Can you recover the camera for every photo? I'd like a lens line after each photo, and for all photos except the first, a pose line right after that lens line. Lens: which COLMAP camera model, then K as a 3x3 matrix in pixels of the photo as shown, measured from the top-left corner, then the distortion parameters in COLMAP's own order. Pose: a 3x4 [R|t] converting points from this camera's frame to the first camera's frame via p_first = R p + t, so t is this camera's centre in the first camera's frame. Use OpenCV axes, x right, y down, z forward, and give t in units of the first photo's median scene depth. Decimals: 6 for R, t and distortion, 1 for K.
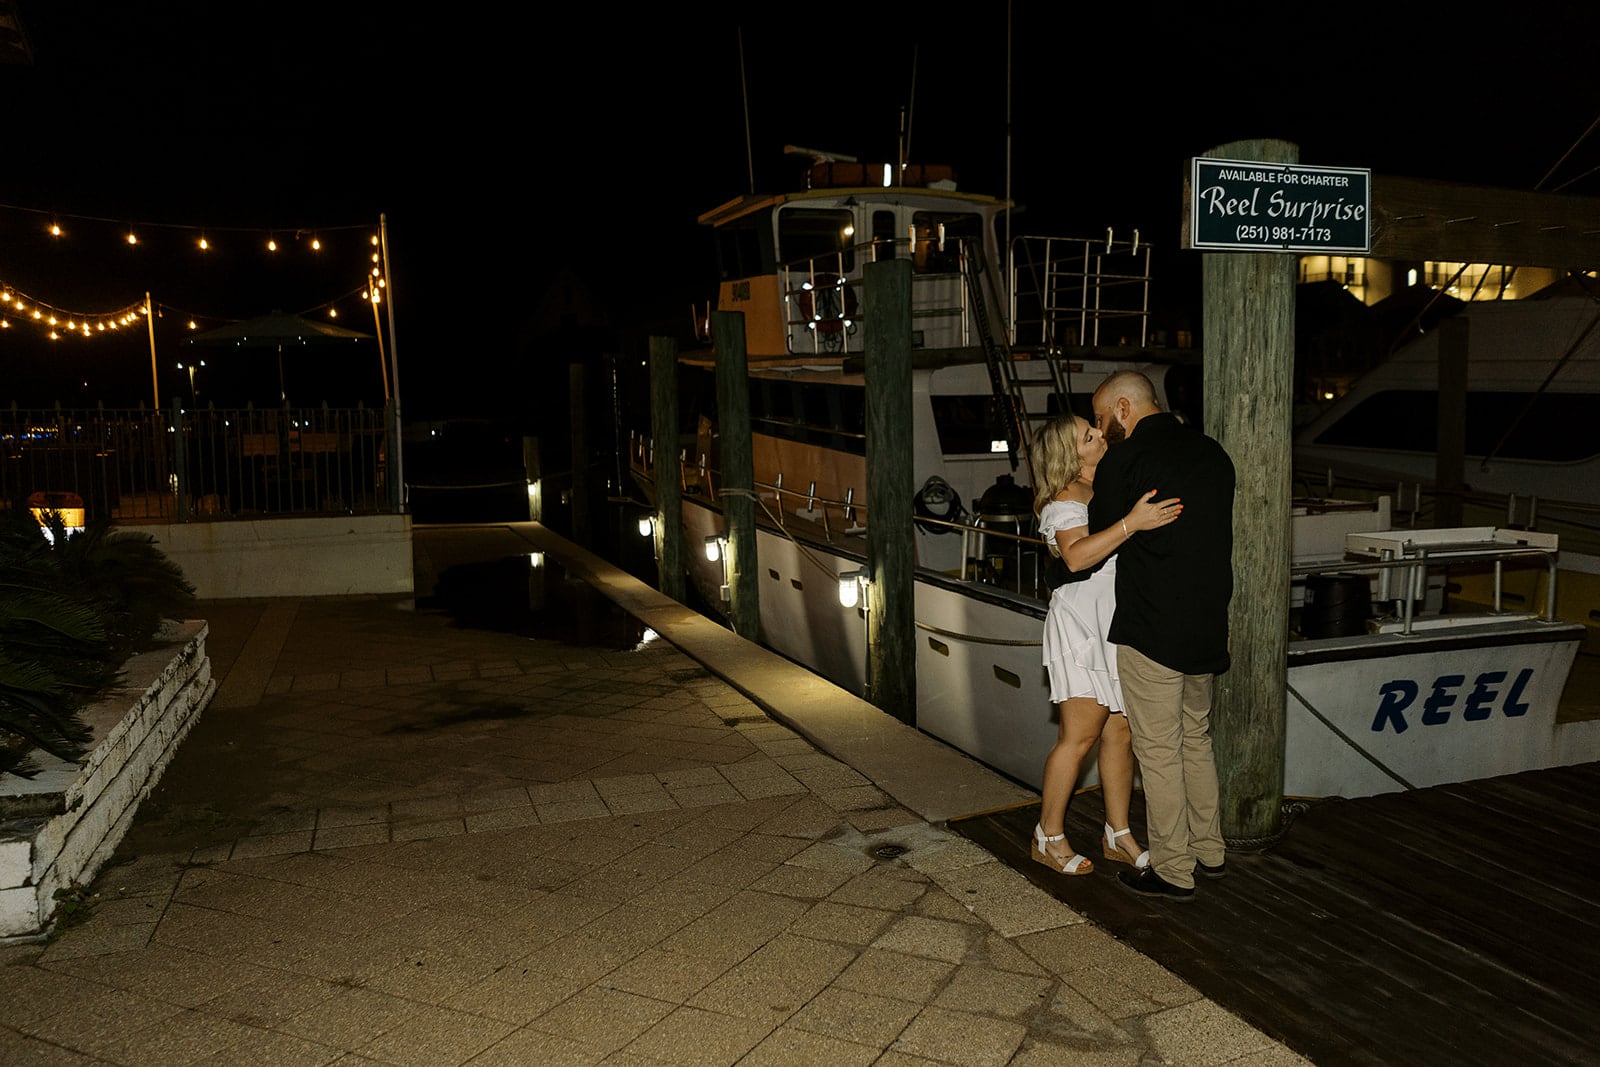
lens RADIAL K [[1232.7, 0, 802.8], [0, 1232.7, 516.1], [0, 0, 1]] dist [-0.009326, -0.005274]
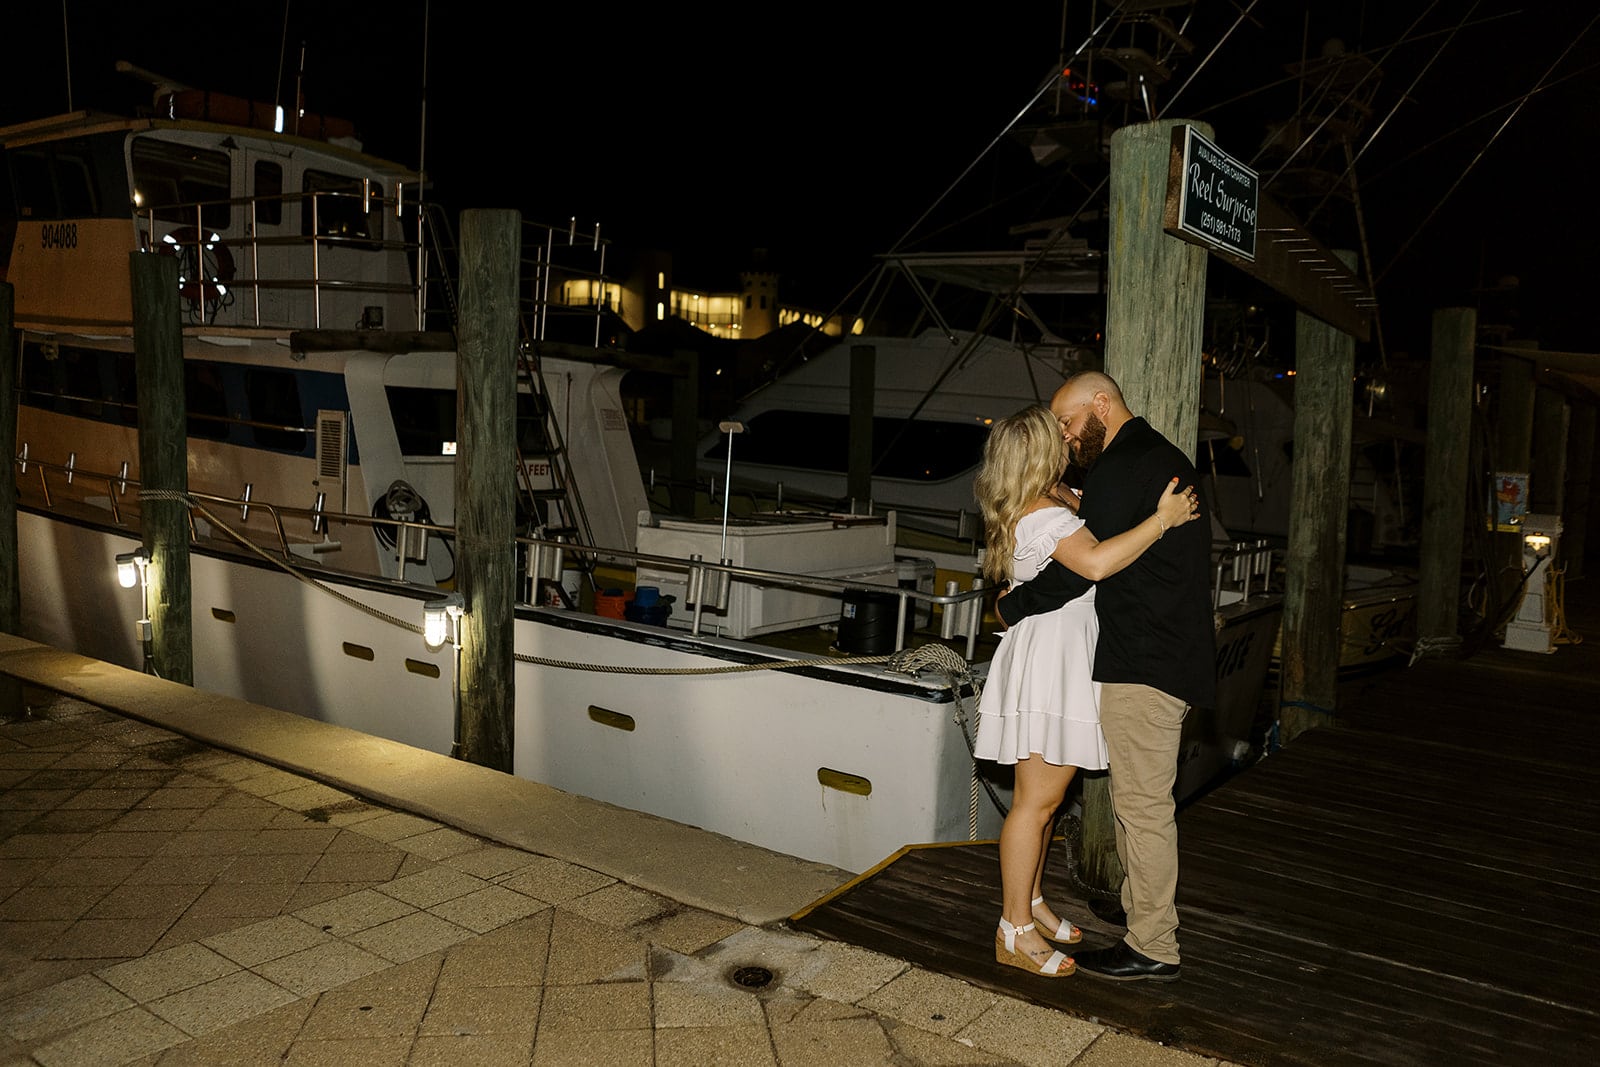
lens RADIAL K [[1232.7, 0, 802.8], [0, 1232.7, 516.1], [0, 0, 1]] dist [-0.009326, -0.005274]
pose [[0.828776, 0.009425, 0.559502, -0.175596], [-0.004962, 0.999943, -0.009494, -0.001704], [-0.559559, 0.005093, 0.828775, 0.190308]]
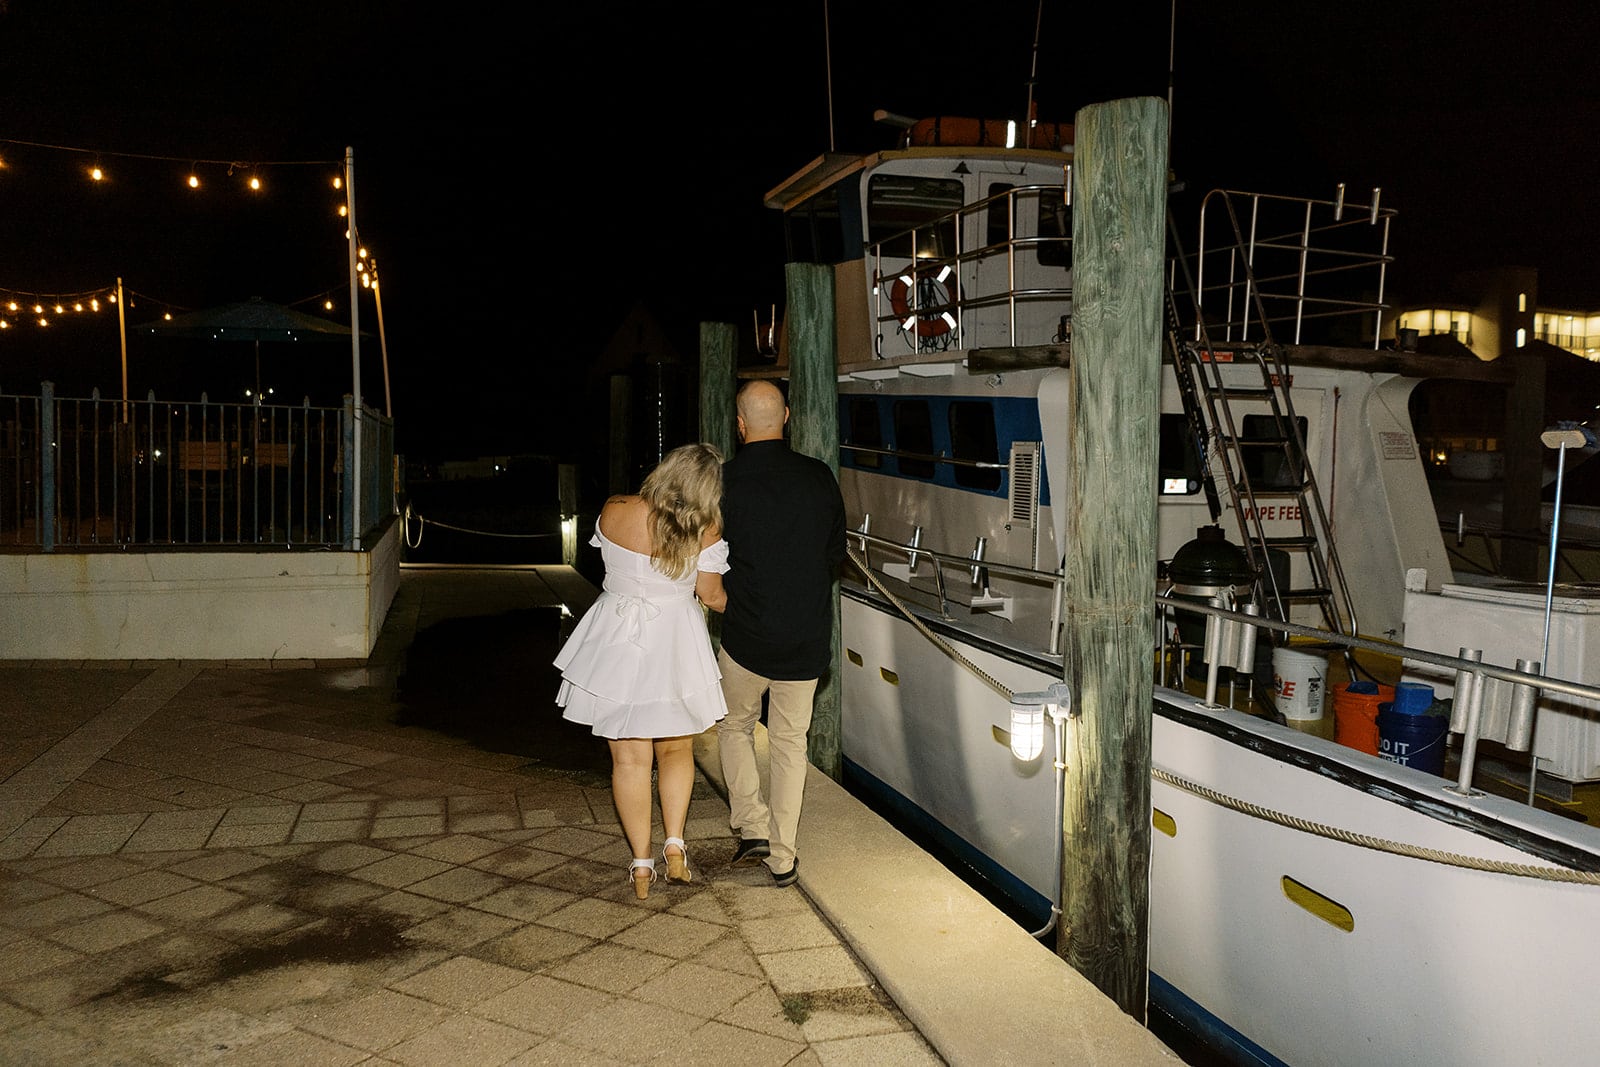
lens RADIAL K [[1232.7, 0, 802.8], [0, 1232.7, 516.1], [0, 0, 1]] dist [-0.009326, -0.005274]
pose [[0.998005, 0.033840, -0.053291, -0.028316], [-0.035894, 0.998630, -0.038068, -0.006303], [0.051930, 0.039905, 0.997853, 0.394085]]
